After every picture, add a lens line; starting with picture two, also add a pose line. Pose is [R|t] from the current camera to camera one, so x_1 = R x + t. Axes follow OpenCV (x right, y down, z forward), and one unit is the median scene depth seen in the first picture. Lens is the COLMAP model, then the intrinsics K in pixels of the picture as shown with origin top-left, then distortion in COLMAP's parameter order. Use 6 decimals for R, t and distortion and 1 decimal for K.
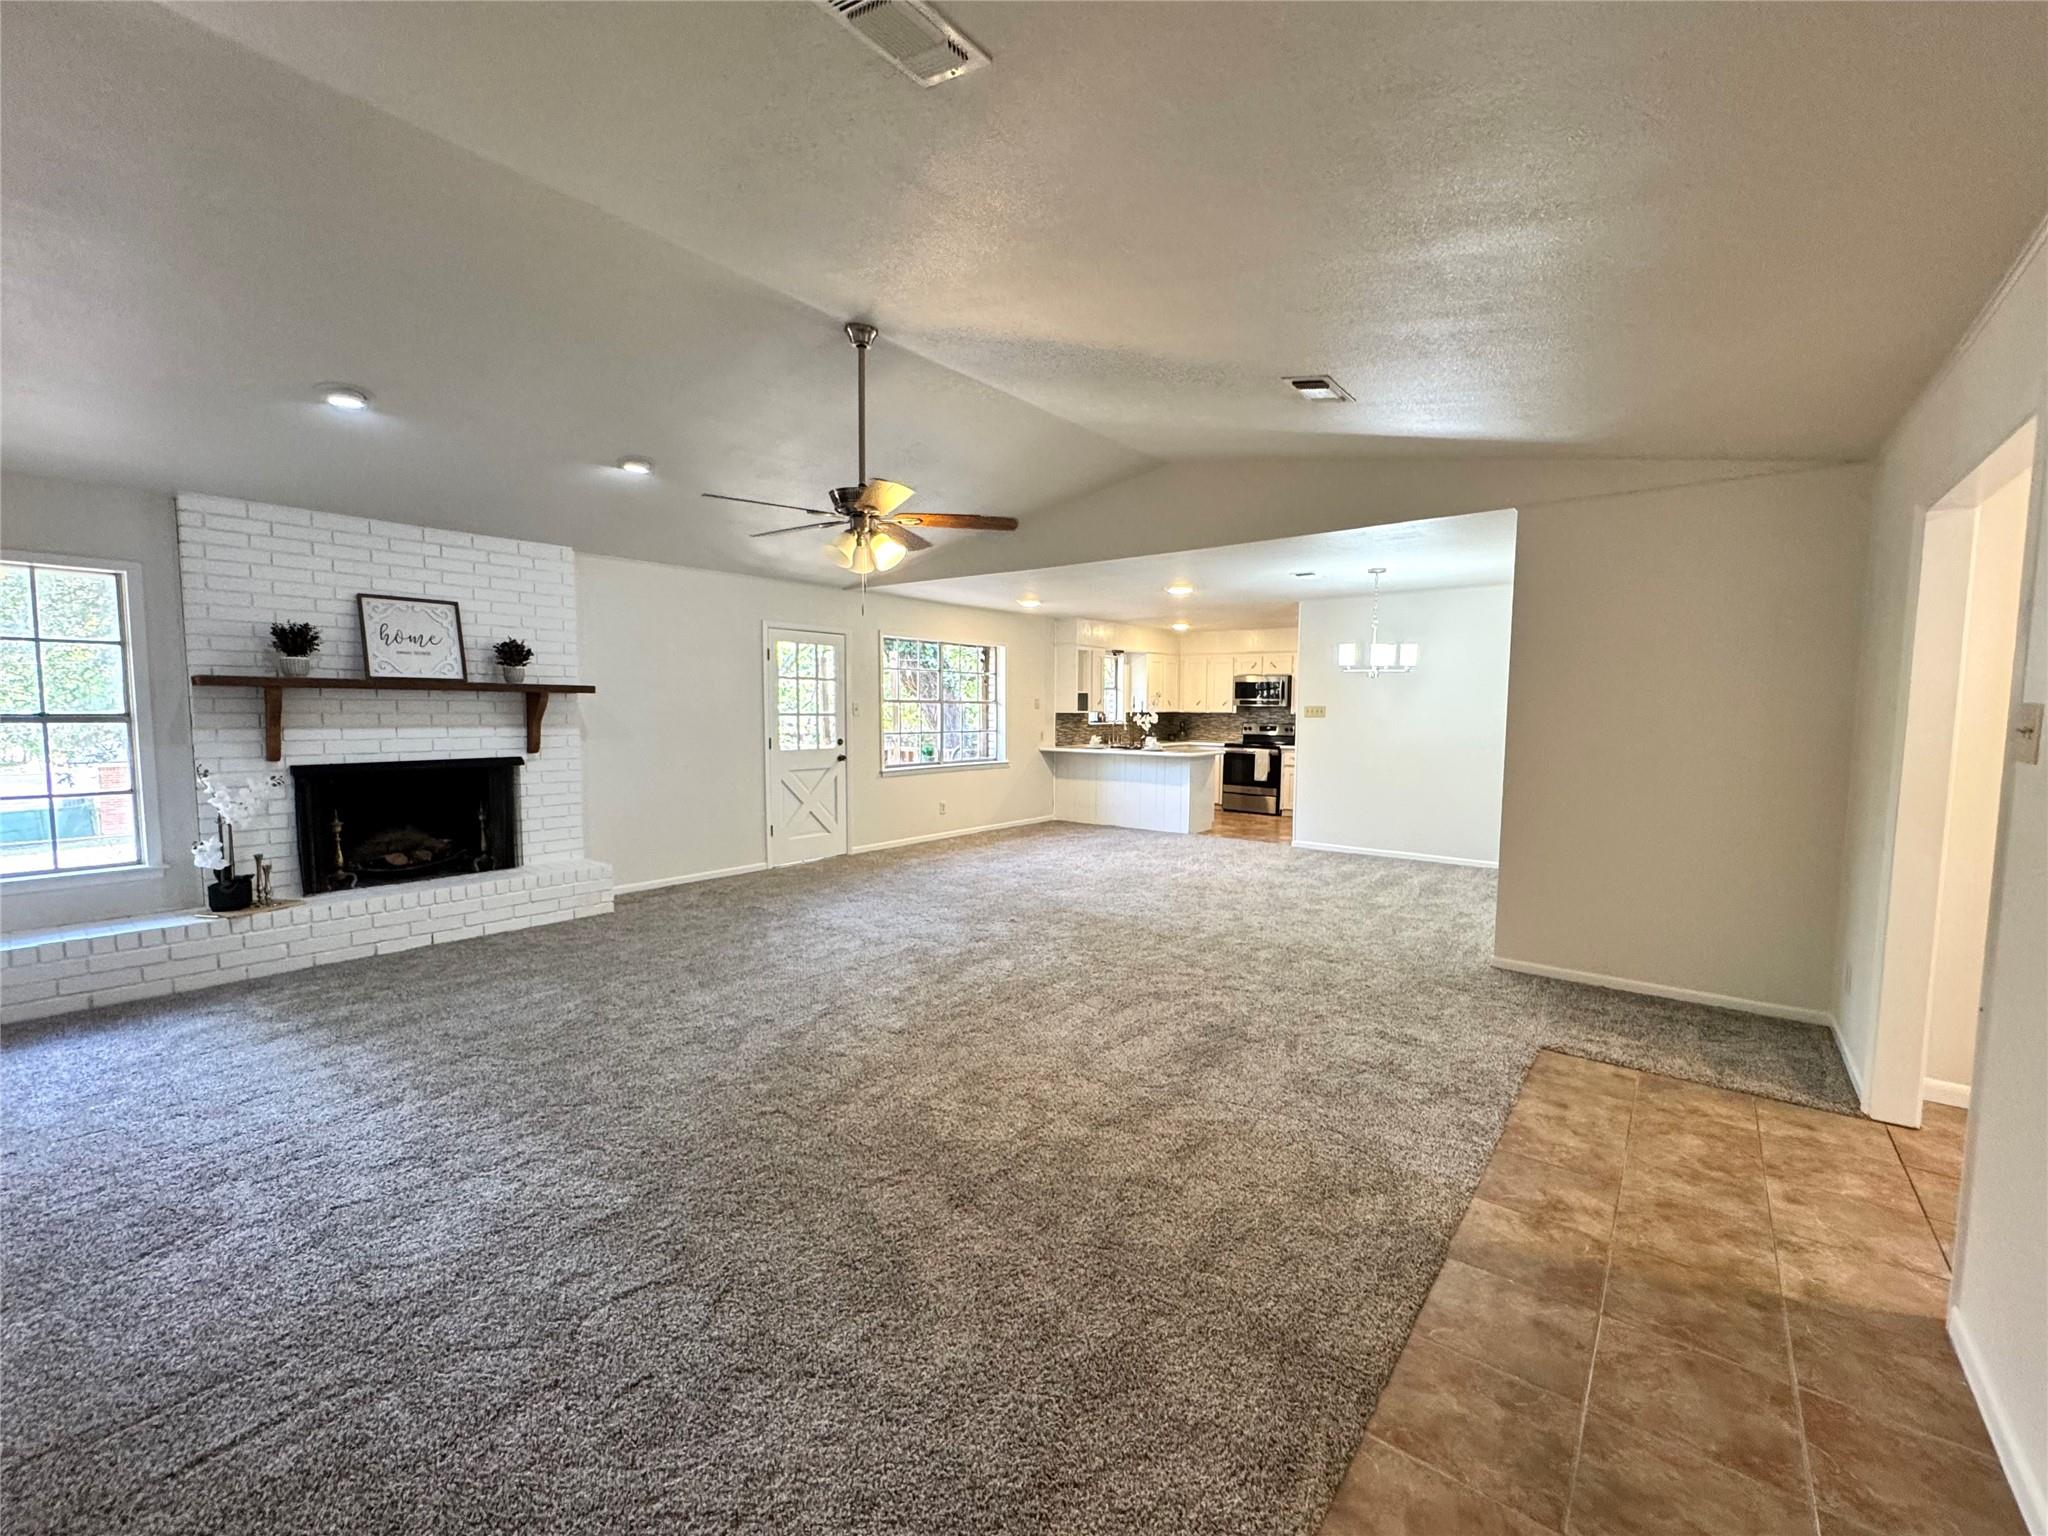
lens RADIAL K [[850.6, 0, 1024.0], [0, 850.6, 768.0], [0, 0, 1]] dist [-0.000857, -0.000593]
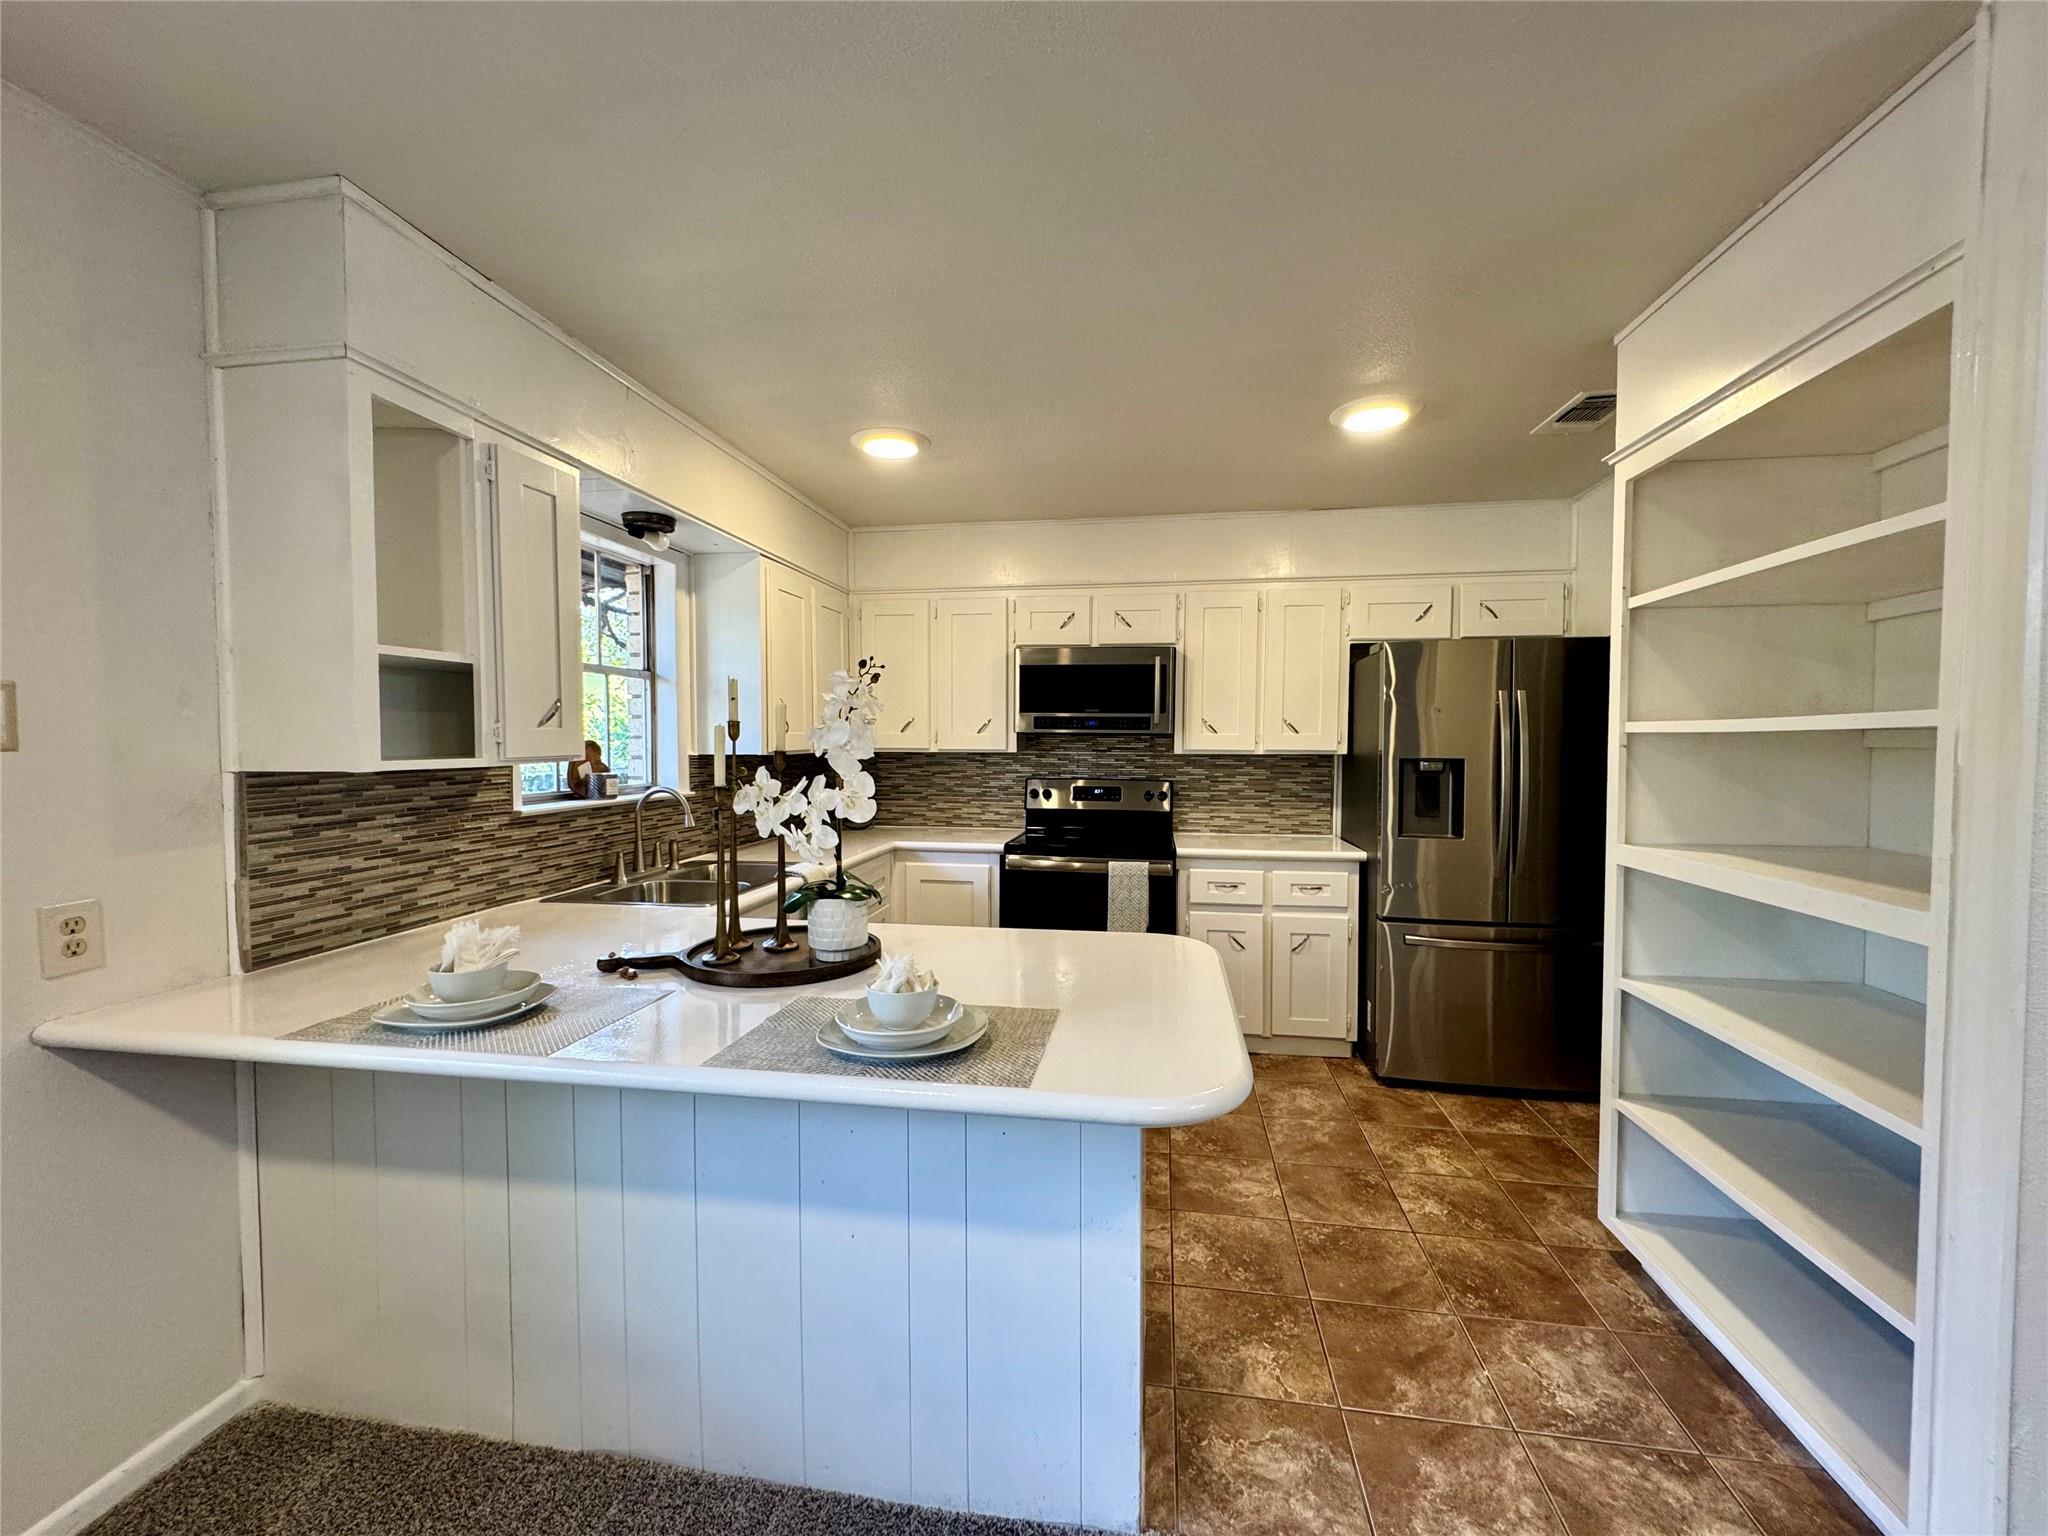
lens RADIAL K [[819.2, 0, 1024.0], [0, 819.2, 768.0], [0, 0, 1]] dist [-0.000411, -0.000136]
pose [[0.871496, -0.025130, 0.489758, 0.229747], [0.044326, 0.998635, -0.027636, -0.135177], [-0.488395, 0.045794, 0.871420, 1.948525]]
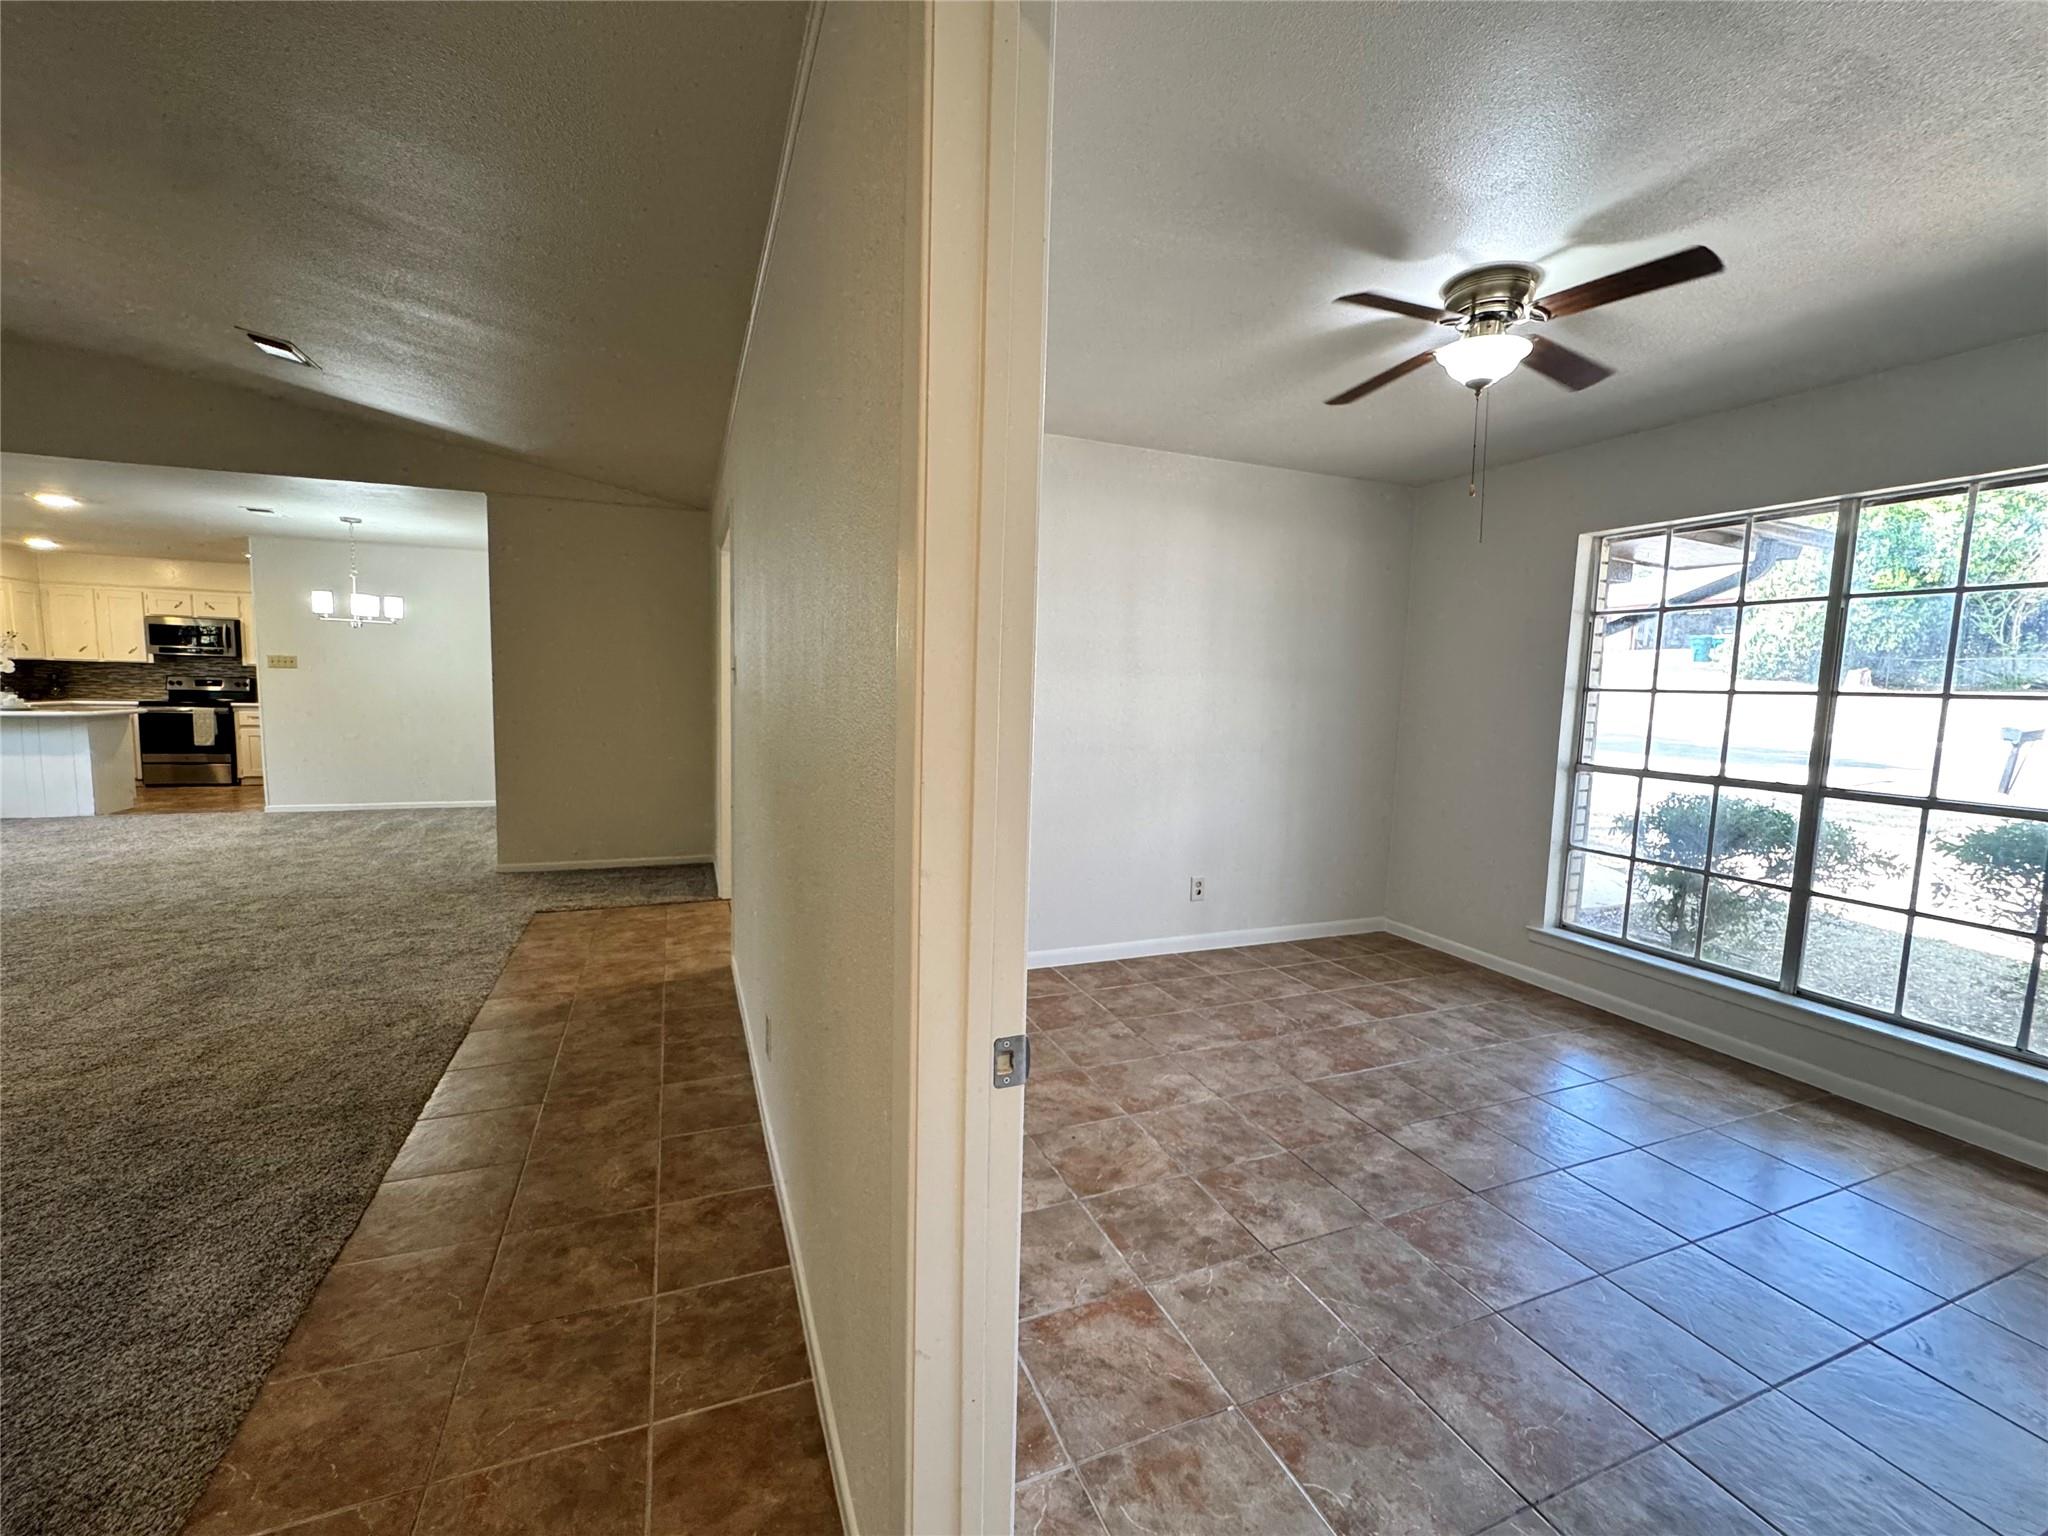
lens RADIAL K [[850.6, 0, 1024.0], [0, 850.6, 768.0], [0, 0, 1]] dist [-0.000857, -0.000593]
pose [[0.490585, -0.079646, 0.867746, -0.135273], [0.041413, 0.996820, 0.068080, 0.036082], [-0.870409, 0.002537, 0.492323, -0.281585]]
